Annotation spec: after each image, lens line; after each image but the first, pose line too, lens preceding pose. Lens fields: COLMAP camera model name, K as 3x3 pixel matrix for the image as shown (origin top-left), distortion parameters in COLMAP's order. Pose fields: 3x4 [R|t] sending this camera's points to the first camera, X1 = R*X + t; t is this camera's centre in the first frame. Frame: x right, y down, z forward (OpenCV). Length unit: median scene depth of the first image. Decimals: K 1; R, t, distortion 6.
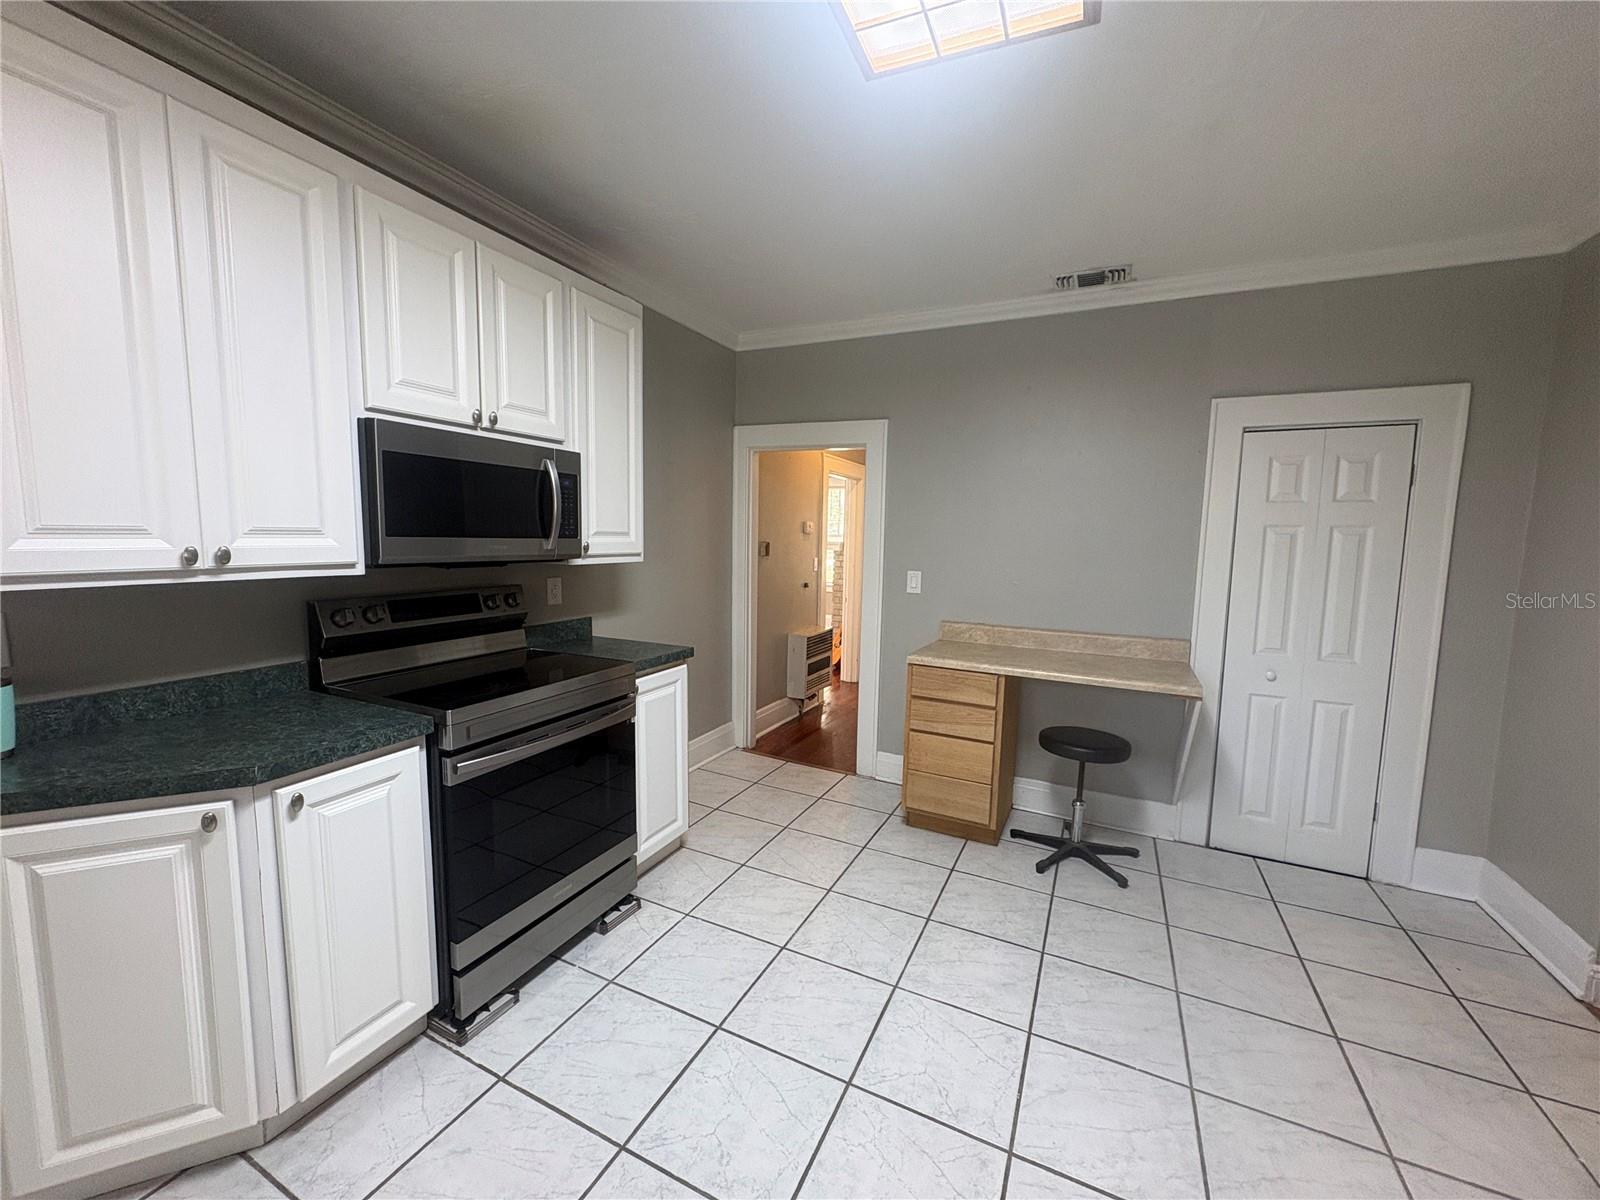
lens RADIAL K [[636.1, 0, 800.0], [0, 636.1, 600.0], [0, 0, 1]] dist [0.001143, 0.000178]
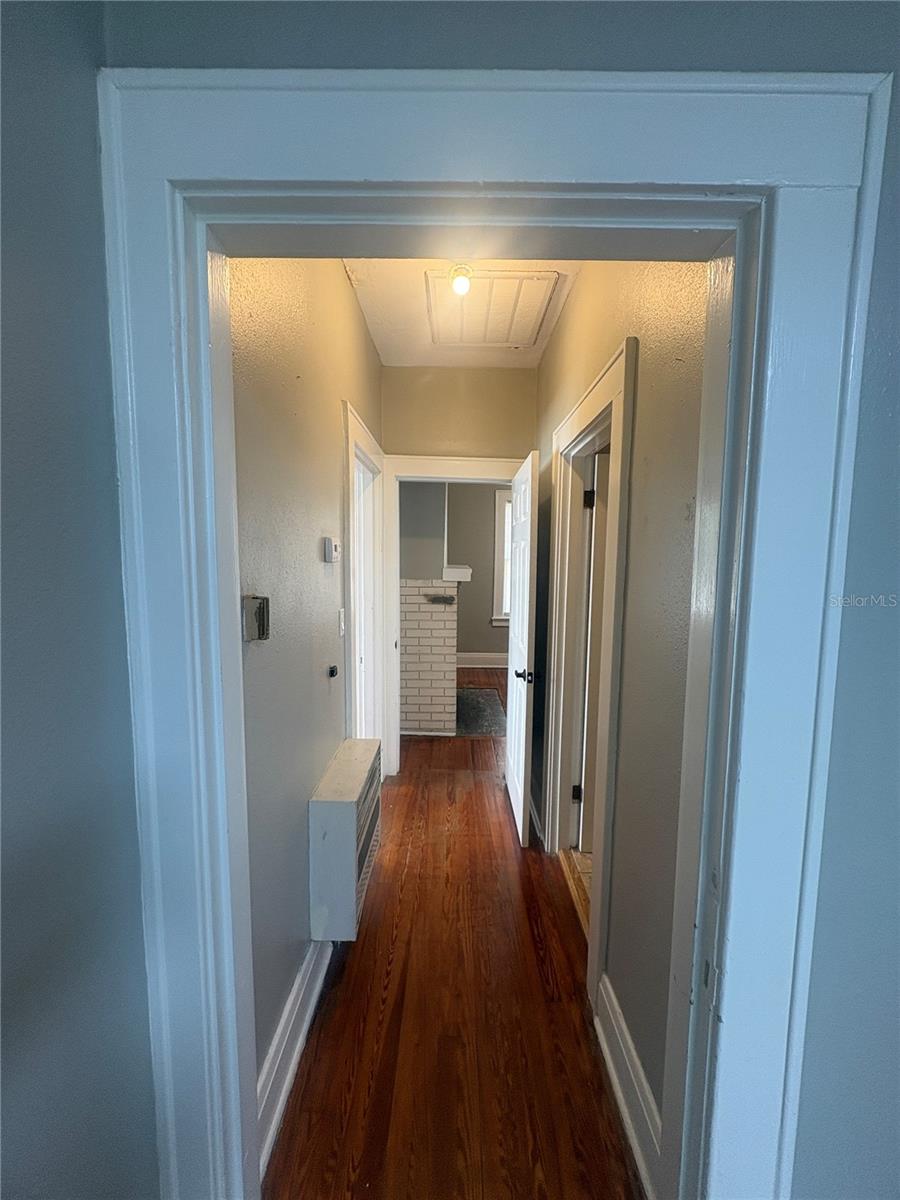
lens RADIAL K [[477.1, 0, 450.0], [0, 477.1, 600.0], [0, 0, 1]] dist [0.001143, 0.000178]
pose [[0.900860, -0.052977, 0.430864, -0.167846], [0.051193, 0.998565, 0.015743, -0.210817], [-0.431080, 0.007875, 0.902279, 1.773288]]
